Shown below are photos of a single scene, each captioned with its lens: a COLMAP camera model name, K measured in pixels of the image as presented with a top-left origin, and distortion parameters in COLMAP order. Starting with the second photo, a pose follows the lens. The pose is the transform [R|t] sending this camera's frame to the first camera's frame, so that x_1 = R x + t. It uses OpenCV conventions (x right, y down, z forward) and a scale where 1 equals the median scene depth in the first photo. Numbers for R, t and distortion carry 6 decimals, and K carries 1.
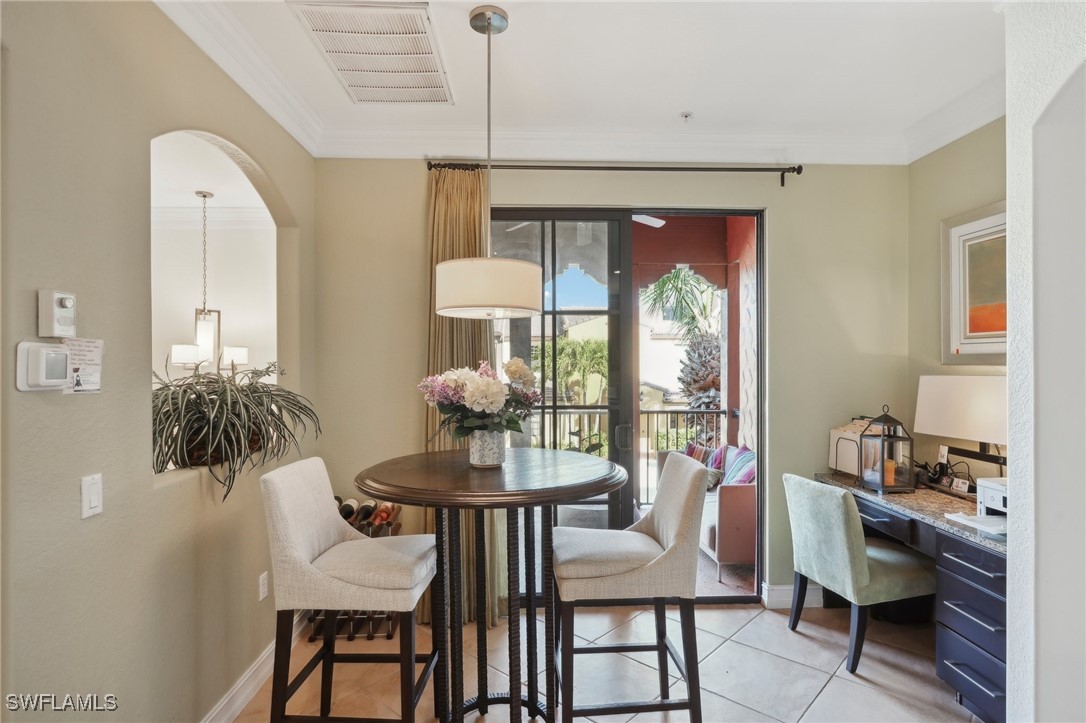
lens RADIAL K [[555.2, 0, 543.0], [0, 555.2, 363.4], [0, 0, 1]] dist [-0.004234, -0.000700]
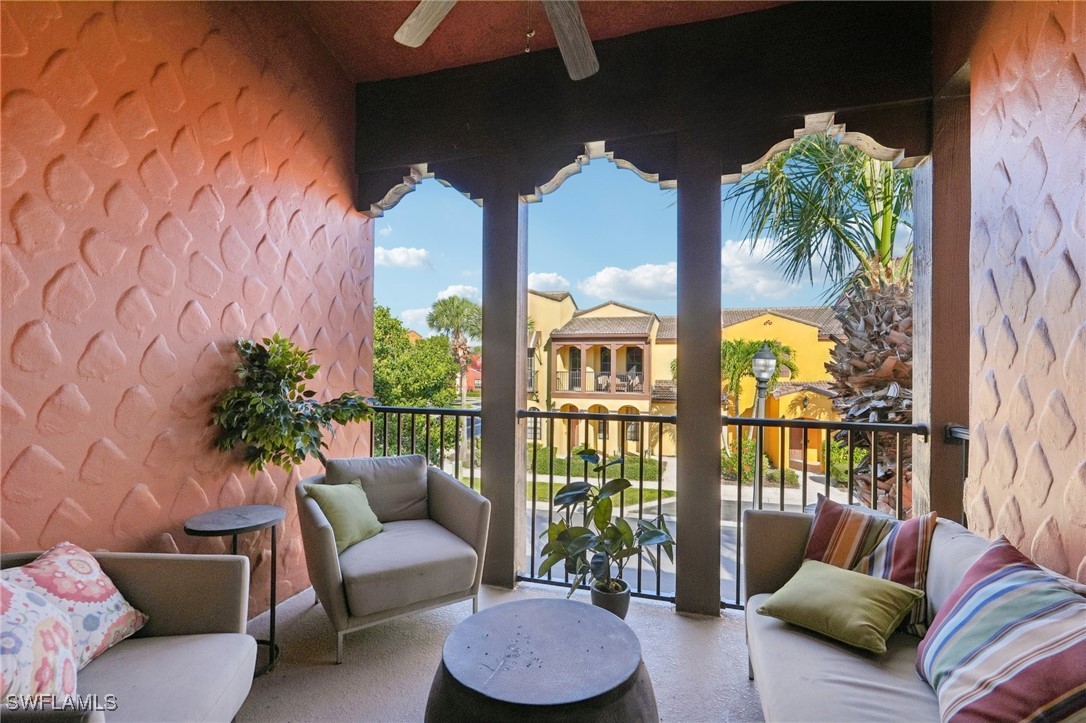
lens RADIAL K [[520.6, 0, 520.8], [0, 520.6, 359.7], [0, 0, 1]] dist [-0.004187, 0.001903]
pose [[0.945439, 0.009819, -0.325651, 0.126867], [-0.013670, 0.999861, -0.009538, 0.032178], [0.325512, 0.013469, 0.945442, 0.403489]]
